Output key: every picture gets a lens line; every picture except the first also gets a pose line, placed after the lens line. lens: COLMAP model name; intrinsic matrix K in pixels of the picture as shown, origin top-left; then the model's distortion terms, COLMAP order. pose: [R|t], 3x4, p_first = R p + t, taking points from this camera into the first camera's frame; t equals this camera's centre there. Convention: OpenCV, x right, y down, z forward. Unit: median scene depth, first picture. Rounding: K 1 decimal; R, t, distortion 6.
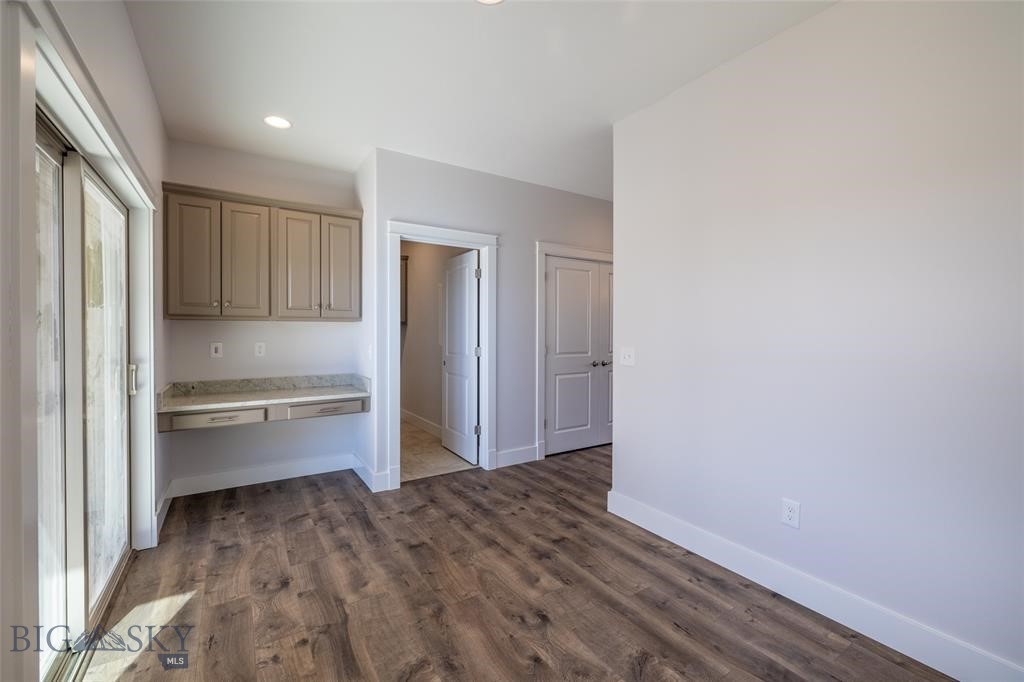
lens RADIAL K [[429.3, 0, 507.6], [0, 429.3, 335.0], [0, 0, 1]] dist [0.000626, 0.000377]
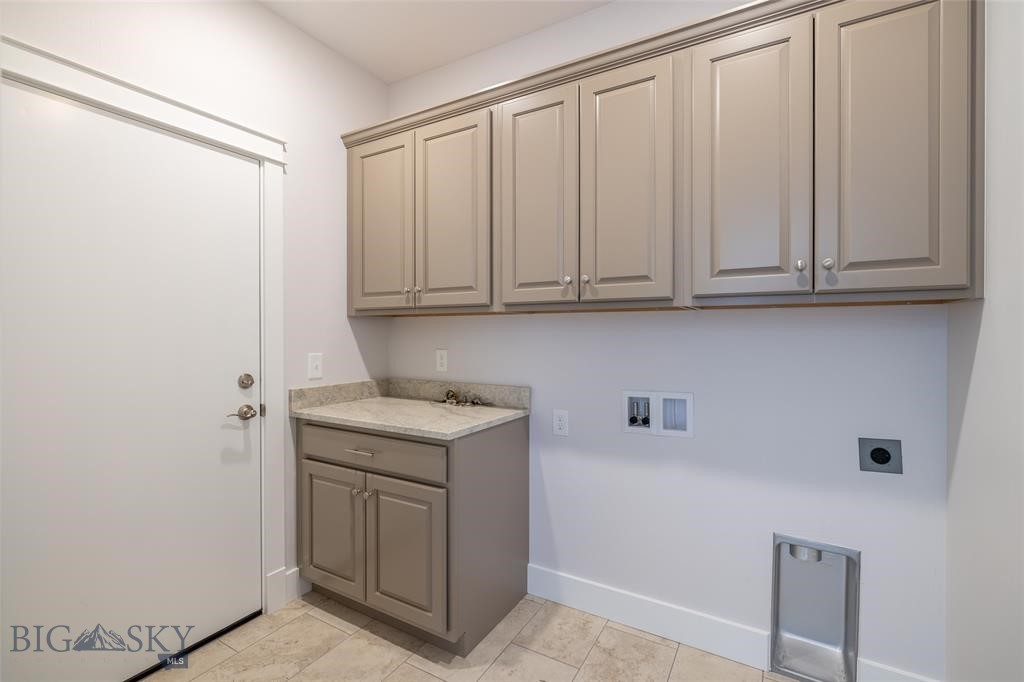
lens RADIAL K [[458.1, 0, 523.2], [0, 458.1, 335.7], [0, 0, 1]] dist [-0.004378, 0.000869]
pose [[0.462334, 0.010311, -0.886646, 0.082094], [-0.011985, 0.999914, 0.005378, -0.010660], [0.886625, 0.008140, 0.462417, 0.978232]]
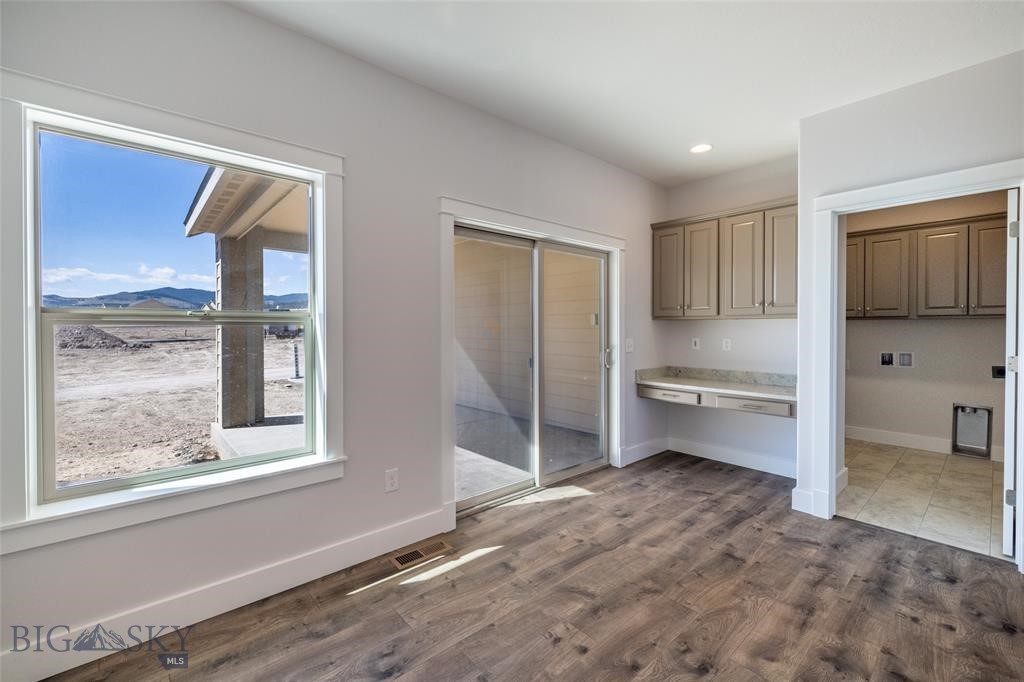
lens RADIAL K [[429.3, 0, 510.7], [0, 429.3, 336.2], [0, 0, 1]] dist [0.000626, 0.000377]
pose [[0.148215, 0.017403, -0.988802, 0.560071], [-0.010263, 0.999818, 0.016058, -0.001342], [0.988902, 0.007768, 0.148367, 0.330675]]
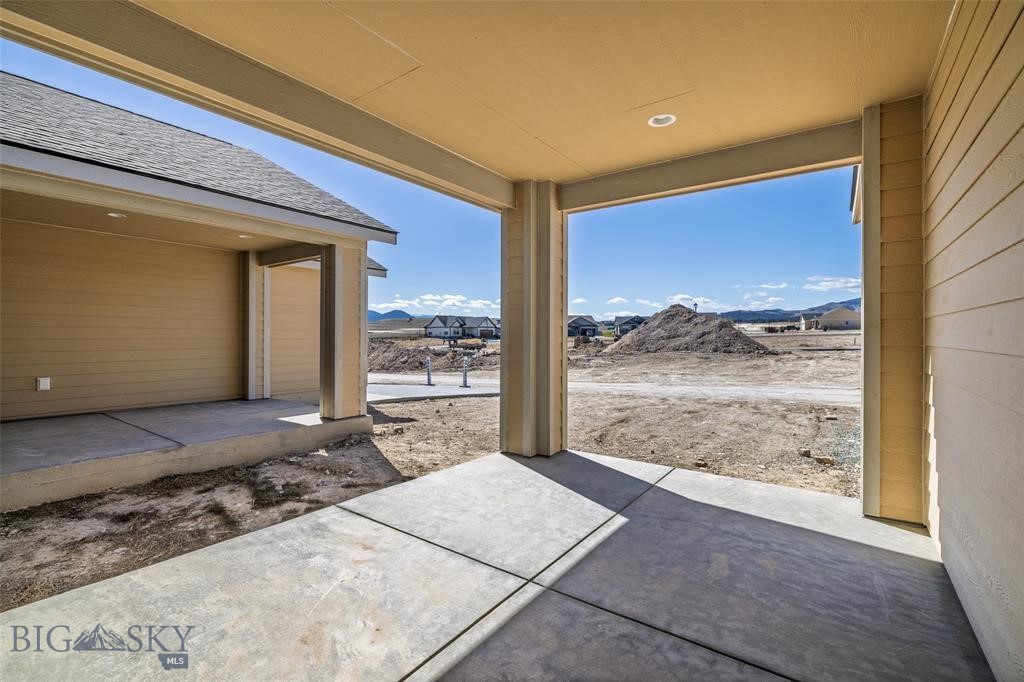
lens RADIAL K [[458.1, 0, 511.8], [0, 458.1, 333.8], [0, 0, 1]] dist [-0.004378, 0.000869]
pose [[-0.929896, -0.007220, -0.367751, -0.936328], [-0.009796, 0.999939, 0.005137, 0.029921], [0.367691, 0.008379, -0.929910, 0.887972]]
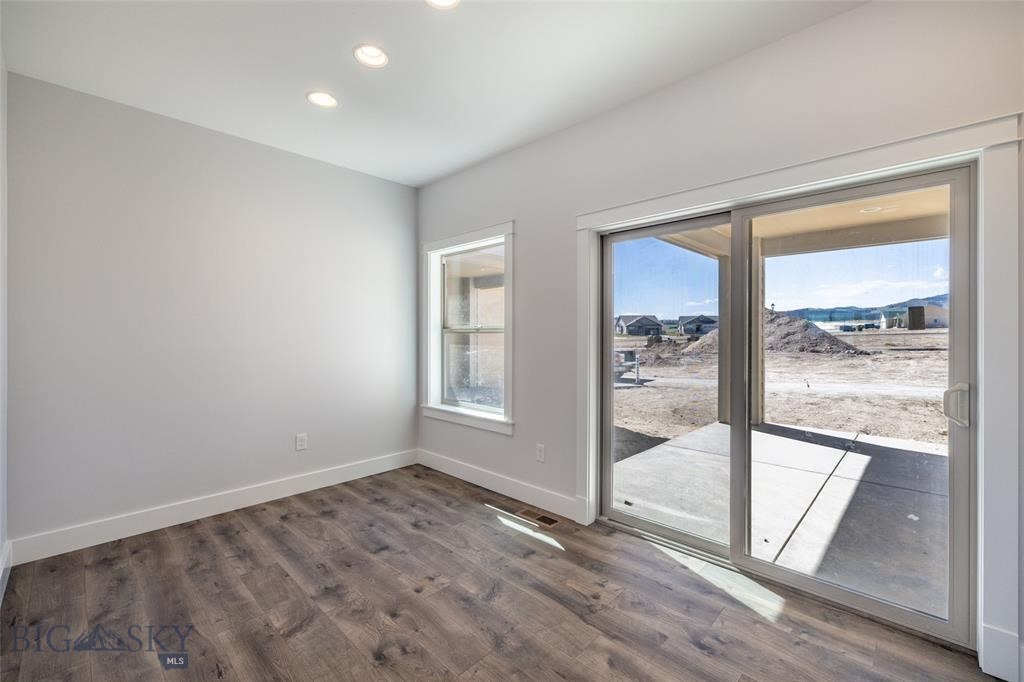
lens RADIAL K [[429.3, 0, 511.5], [0, 429.3, 338.4], [0, 0, 1]] dist [0.000626, 0.000377]
pose [[-0.973152, -0.001432, -0.230157, 0.015433], [-0.005891, 0.999808, 0.018688, -0.012646], [0.230086, 0.019542, -0.972974, 1.268626]]
